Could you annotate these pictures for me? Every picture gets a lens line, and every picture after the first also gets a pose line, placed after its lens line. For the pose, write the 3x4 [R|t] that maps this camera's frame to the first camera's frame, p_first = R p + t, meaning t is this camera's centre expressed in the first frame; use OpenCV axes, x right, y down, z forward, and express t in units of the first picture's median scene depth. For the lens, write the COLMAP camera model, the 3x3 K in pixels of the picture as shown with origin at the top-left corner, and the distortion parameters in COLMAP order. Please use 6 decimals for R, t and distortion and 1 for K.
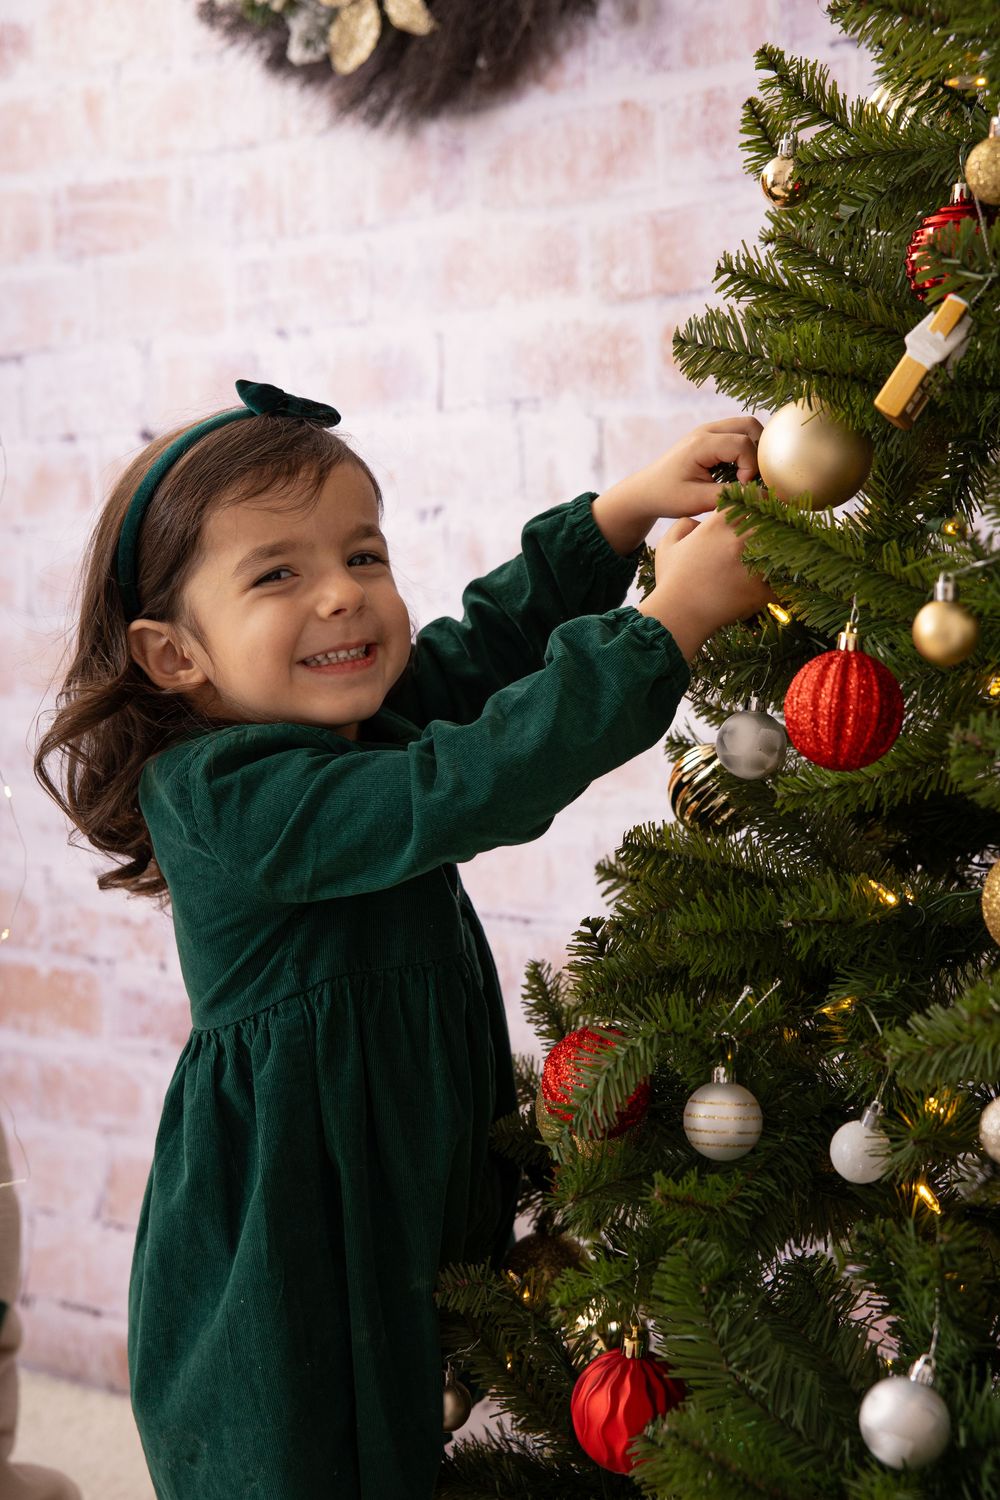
lens RADIAL K [[2242.3, 0, 500.0], [0, 2242.3, 750.0], [0, 0, 1]] dist [0.122406, 0.044212]
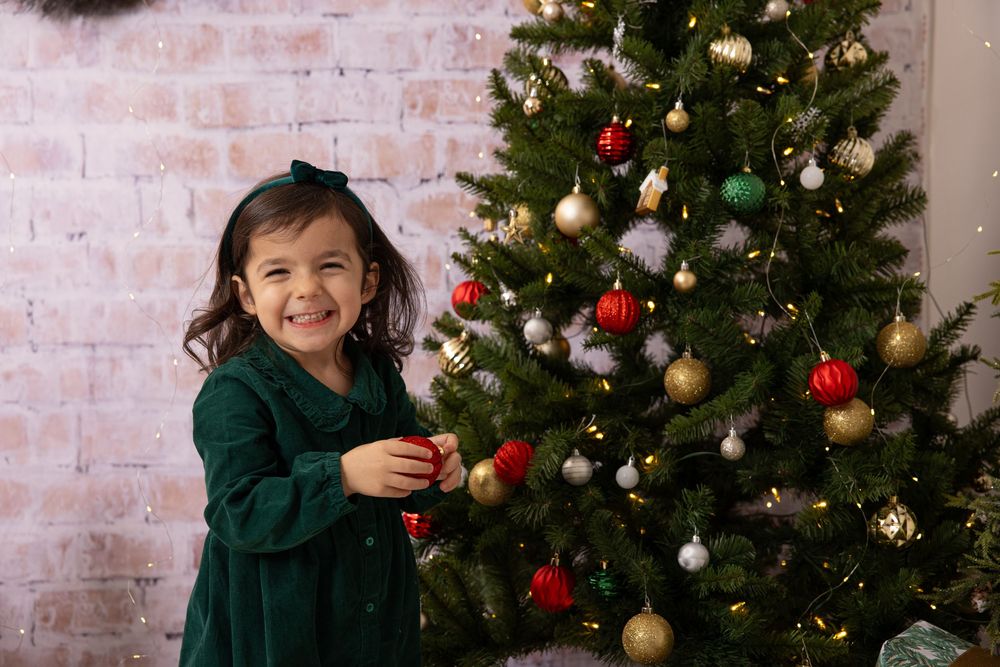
lens RADIAL K [[1683.4, 0, 500.0], [0, 1683.4, 333.5], [0, 0, 1]] dist [0.209344, 0.162998]
pose [[0.786980, 0.003339, 0.616969, -0.619134], [0.038235, 0.997799, -0.054170, 0.057241], [-0.615792, 0.066220, 0.785121, -0.249721]]
